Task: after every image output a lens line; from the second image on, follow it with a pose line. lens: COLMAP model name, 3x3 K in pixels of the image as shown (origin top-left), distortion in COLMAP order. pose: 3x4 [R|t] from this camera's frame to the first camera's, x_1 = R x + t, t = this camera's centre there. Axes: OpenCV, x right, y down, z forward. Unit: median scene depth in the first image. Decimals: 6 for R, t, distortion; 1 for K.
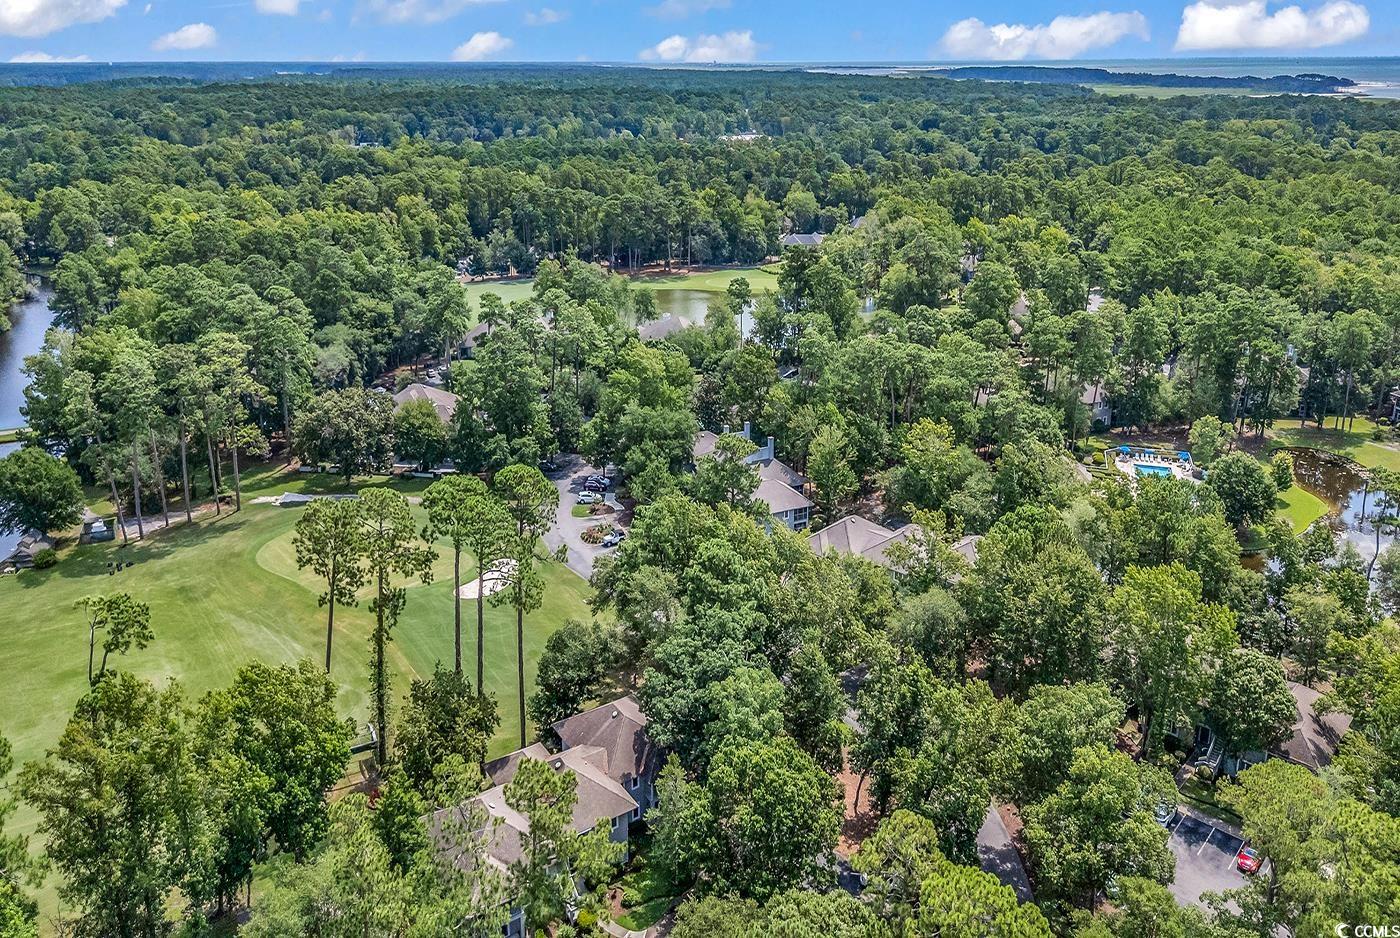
lens RADIAL K [[965.1, 0, 695.7], [0, 965.1, 469.5], [0, 0, 1]] dist [0.092897, -0.129817]
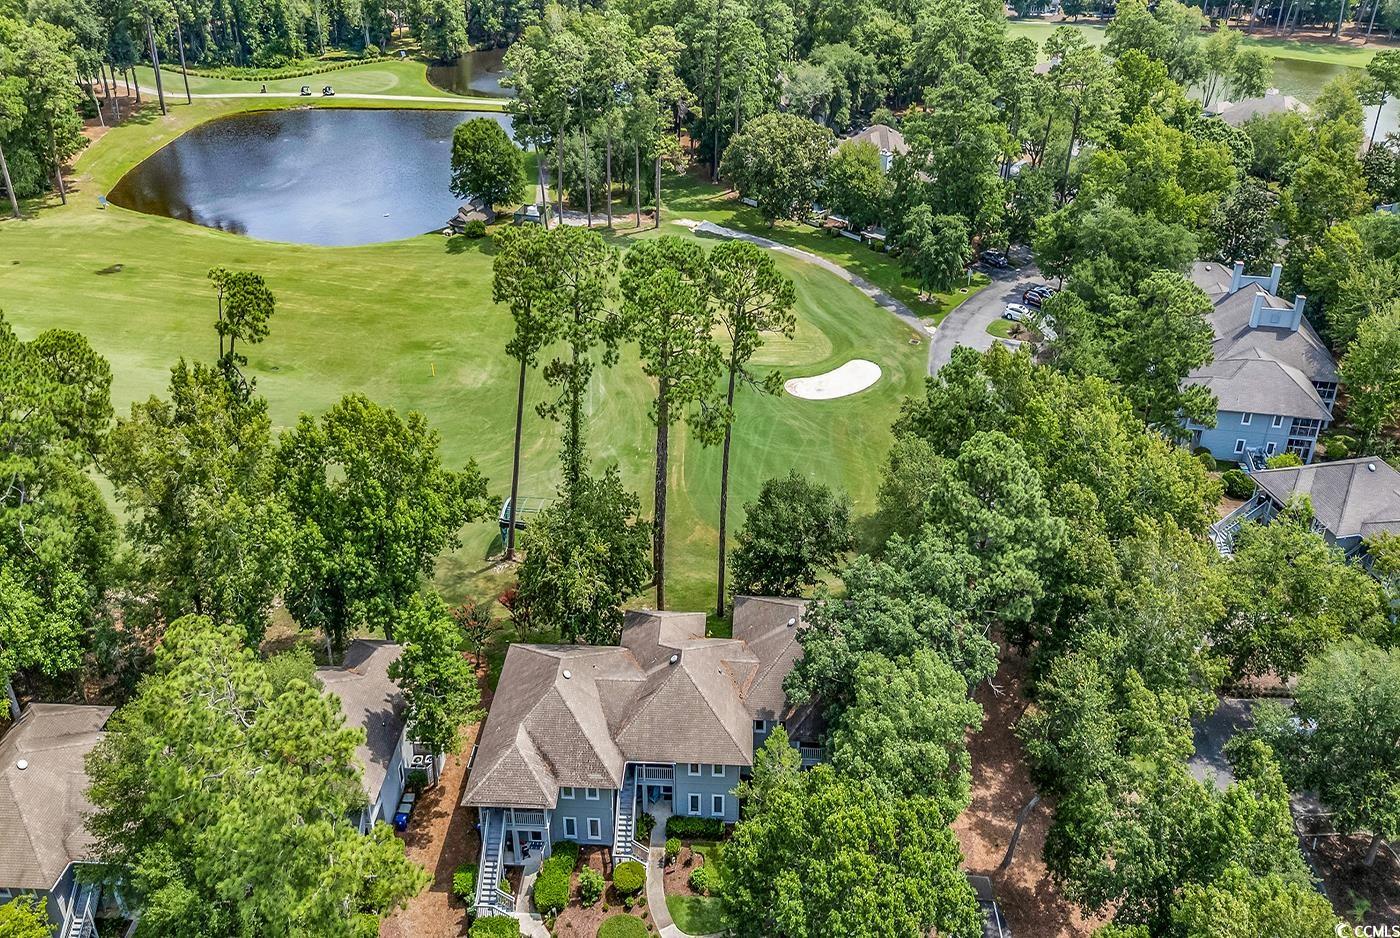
lens RADIAL K [[992.6, 0, 702.6], [0, 992.6, 413.4], [0, 0, 1]] dist [0.059313, -0.054739]
pose [[0.815950, 0.317735, -0.482981, 0.088267], [-0.227157, 0.944441, 0.237552, -0.026074], [0.531625, -0.084118, 0.842792, 0.196474]]
